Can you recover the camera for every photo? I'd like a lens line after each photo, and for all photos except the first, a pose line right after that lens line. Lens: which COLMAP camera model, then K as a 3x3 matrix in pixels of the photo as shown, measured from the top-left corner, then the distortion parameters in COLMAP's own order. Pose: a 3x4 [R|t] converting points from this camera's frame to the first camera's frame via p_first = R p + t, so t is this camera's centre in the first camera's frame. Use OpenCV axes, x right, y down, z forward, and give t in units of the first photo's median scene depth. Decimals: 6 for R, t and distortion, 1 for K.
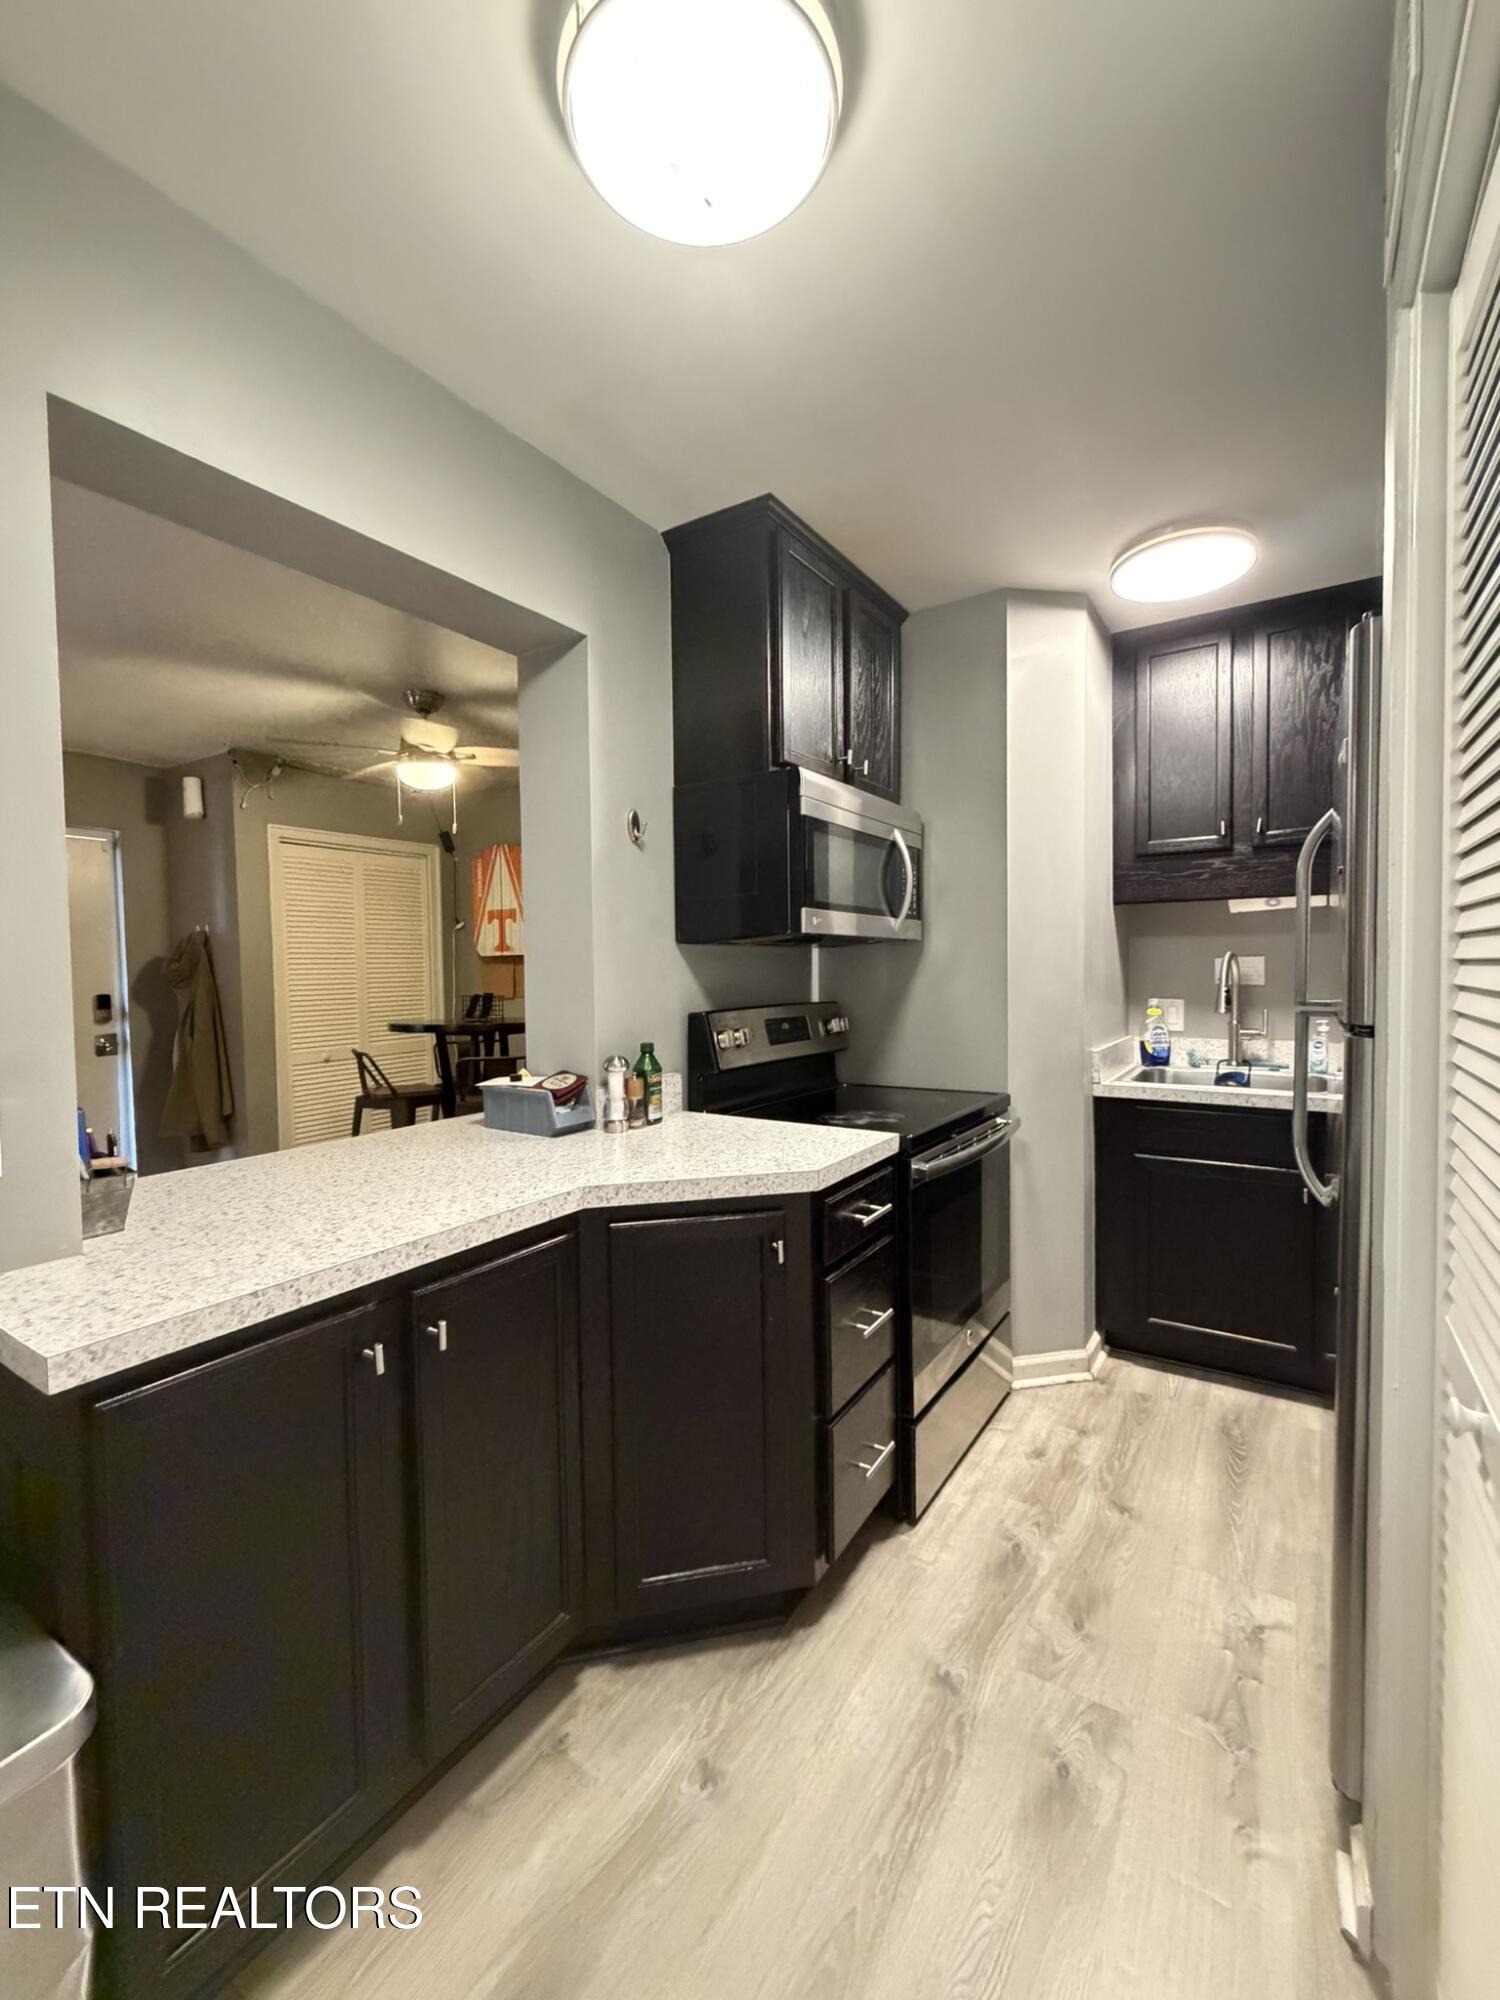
lens RADIAL K [[838.8, 0, 747.2], [0, 838.8, 1001.6], [0, 0, 1]] dist [0.001290, -0.000793]
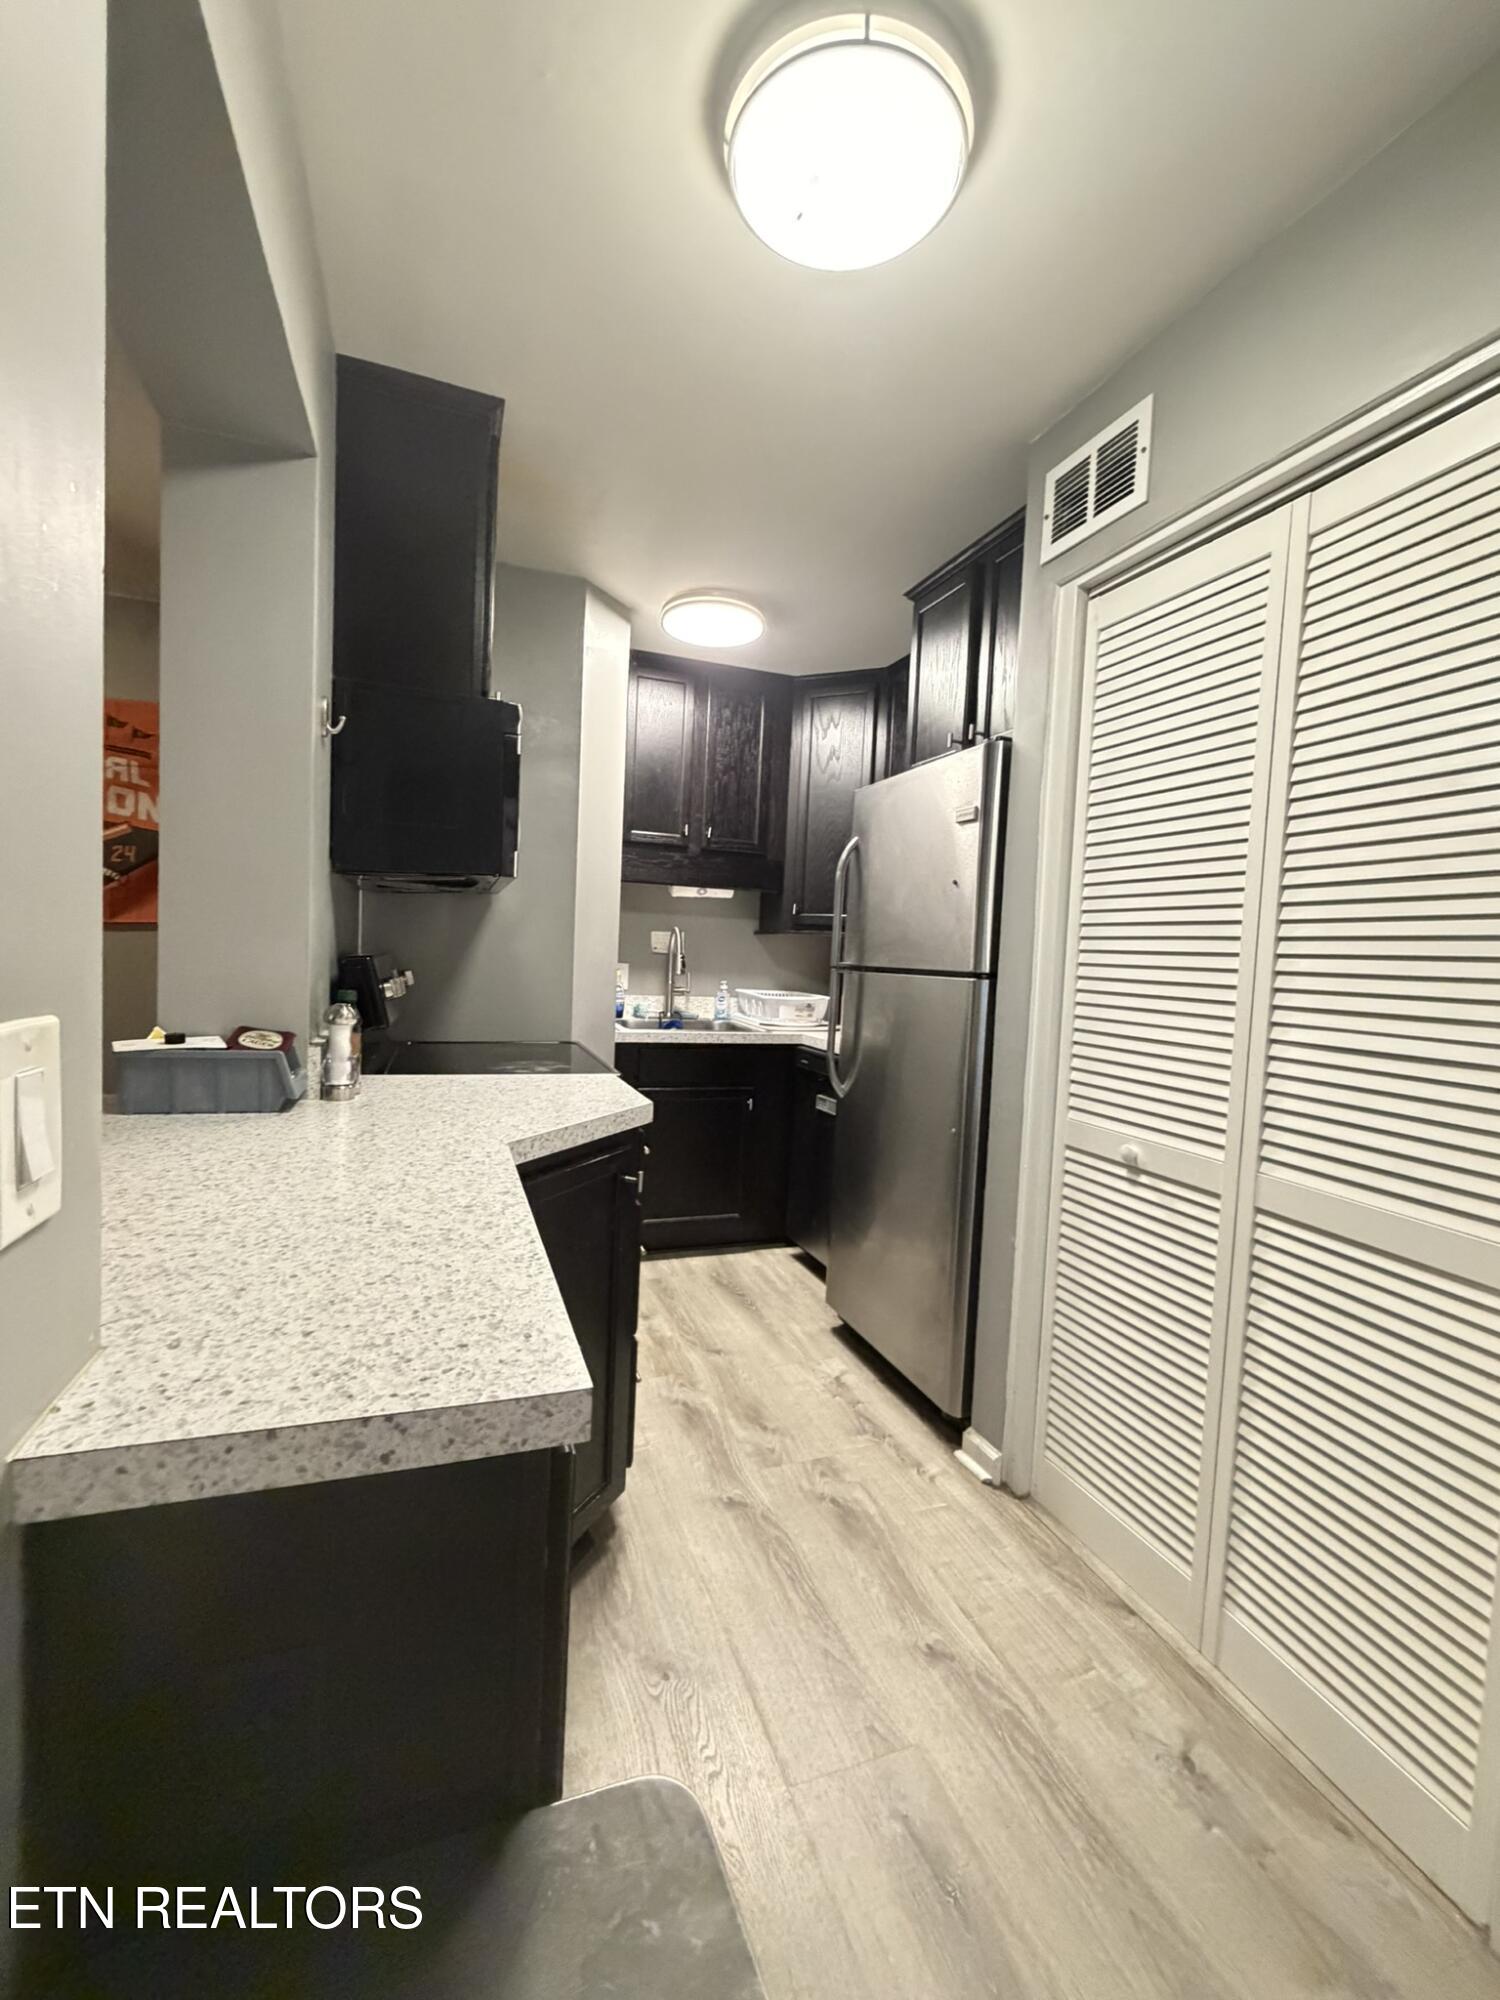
lens RADIAL K [[838.8, 0, 751.7], [0, 838.8, 997.4], [0, 0, 1]] dist [0.001290, -0.000793]
pose [[0.594210, -0.000405, 0.804310, -0.558591], [-0.023092, 0.999579, 0.017564, 0.033574], [-0.803979, -0.029010, 0.593950, 0.202306]]
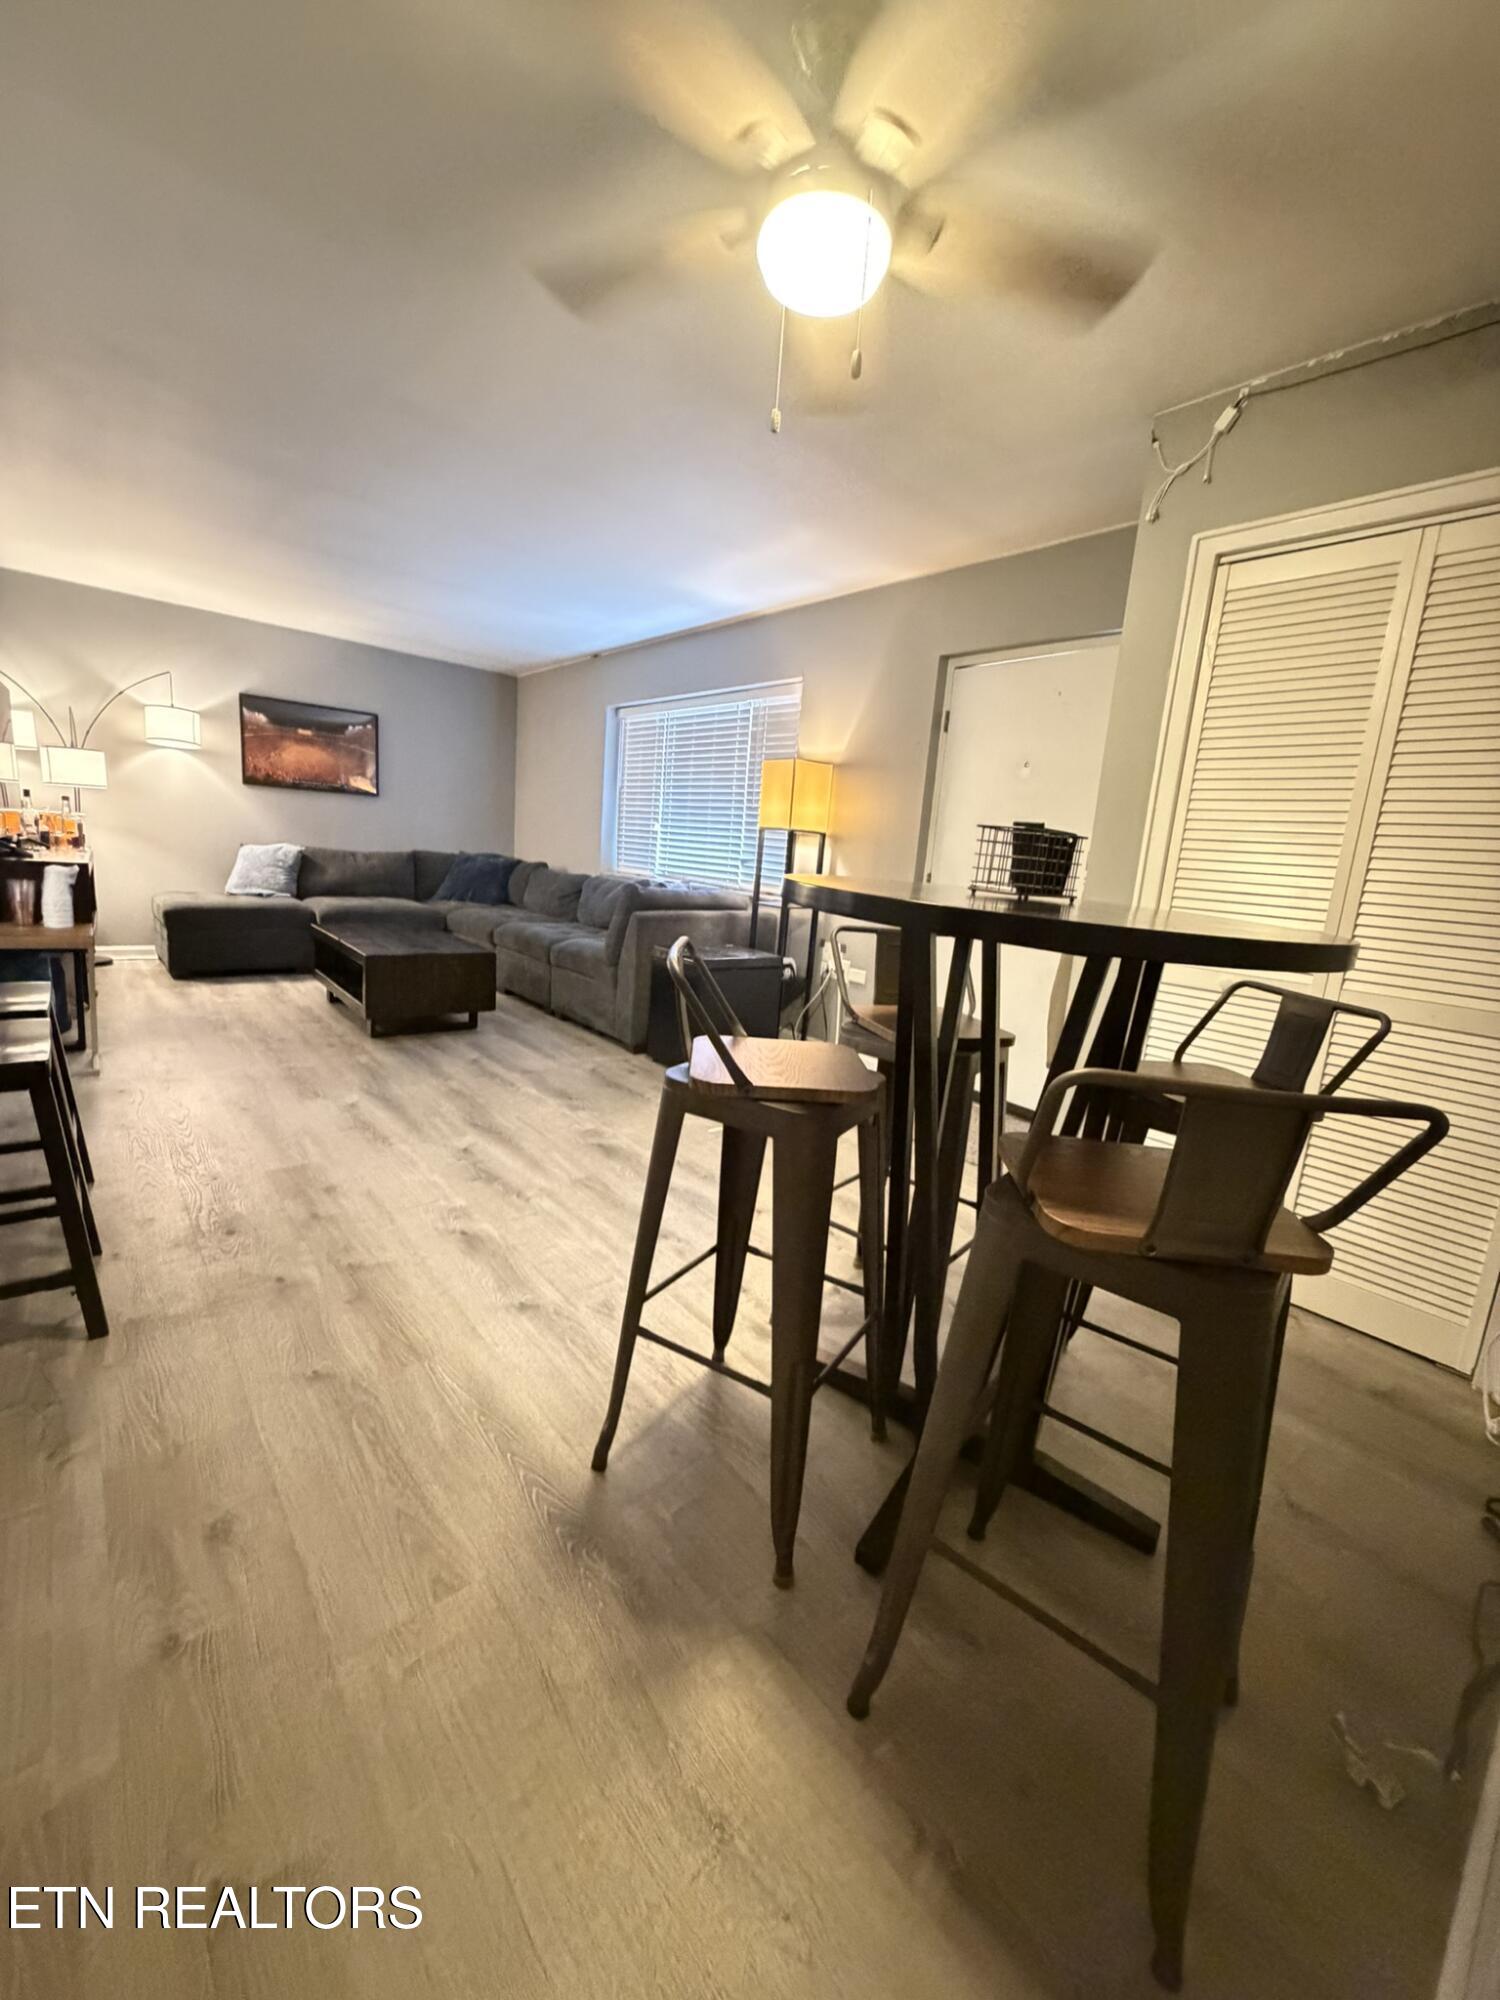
lens RADIAL K [[796.2, 0, 747.6], [0, 796.2, 989.2], [0, 0, 1]] dist [0.000850, -0.000835]
pose [[-0.277648, 0.162202, -0.946891, 0.107065], [-0.113686, 0.973170, 0.200039, 0.011966], [0.953933, 0.163188, -0.251758, 1.978571]]
